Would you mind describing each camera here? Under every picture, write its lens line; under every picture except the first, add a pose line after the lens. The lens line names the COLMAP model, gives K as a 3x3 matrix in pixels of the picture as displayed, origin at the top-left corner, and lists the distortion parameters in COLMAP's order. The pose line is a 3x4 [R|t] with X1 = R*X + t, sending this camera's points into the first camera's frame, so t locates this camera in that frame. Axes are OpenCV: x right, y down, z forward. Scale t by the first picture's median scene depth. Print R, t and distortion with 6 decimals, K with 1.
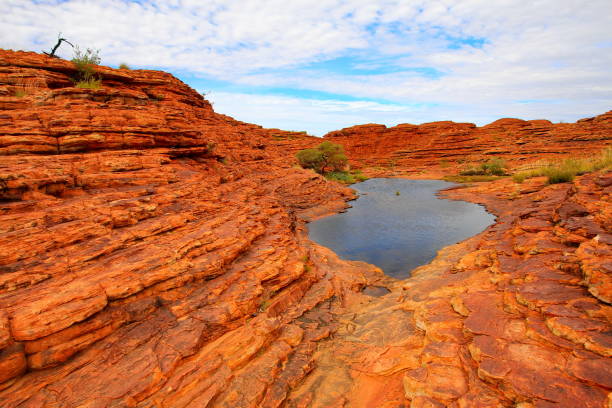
lens RADIAL K [[358.5, 0, 305.1], [0, 358.5, 206.0], [0, 0, 1]] dist [-0.005966, 0.001649]
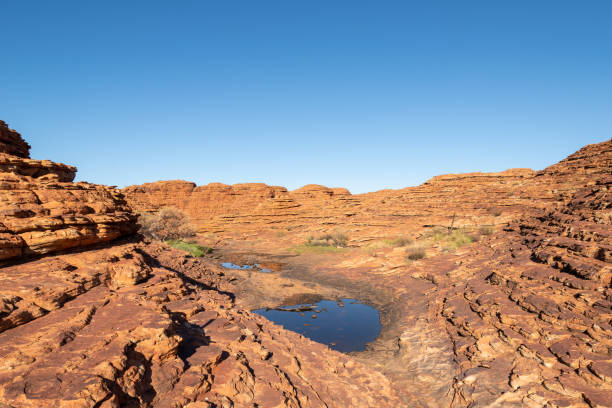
lens RADIAL K [[414.8, 0, 298.0], [0, 414.8, 203.9], [0, 0, 1]] dist [-0.000689, -0.000444]
pose [[0.874280, 0.045004, 0.483332, -0.514558], [0.034171, 0.987517, -0.153761, -0.091831], [-0.484218, 0.150946, 0.861828, 0.031067]]
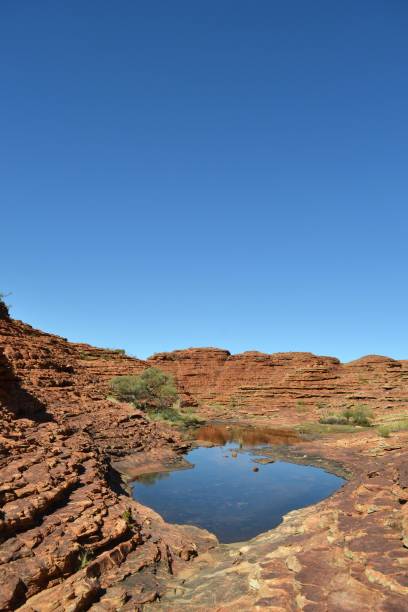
lens RADIAL K [[493.8, 0, 204.0], [0, 493.8, 306.0], [0, 0, 1]] dist [-0.069684, 0.009020]
pose [[0.982838, 0.100214, 0.154877, -0.033814], [-0.050235, 0.953240, -0.298011, 0.007439], [-0.177499, 0.285116, 0.941914, -0.167770]]
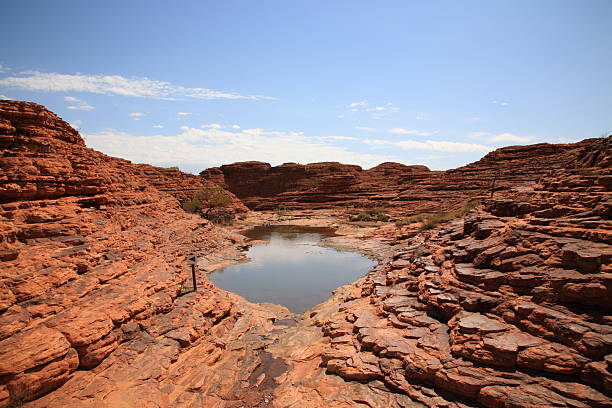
lens RADIAL K [[425.9, 0, 306.0], [0, 425.9, 204.0], [0, 0, 1]] dist [-0.082190, 0.000244]
pose [[0.952924, 0.016070, 0.302783, -0.129232], [0.019636, 0.993228, -0.114513, 0.003638], [-0.302573, 0.115068, 0.946155, -0.297148]]
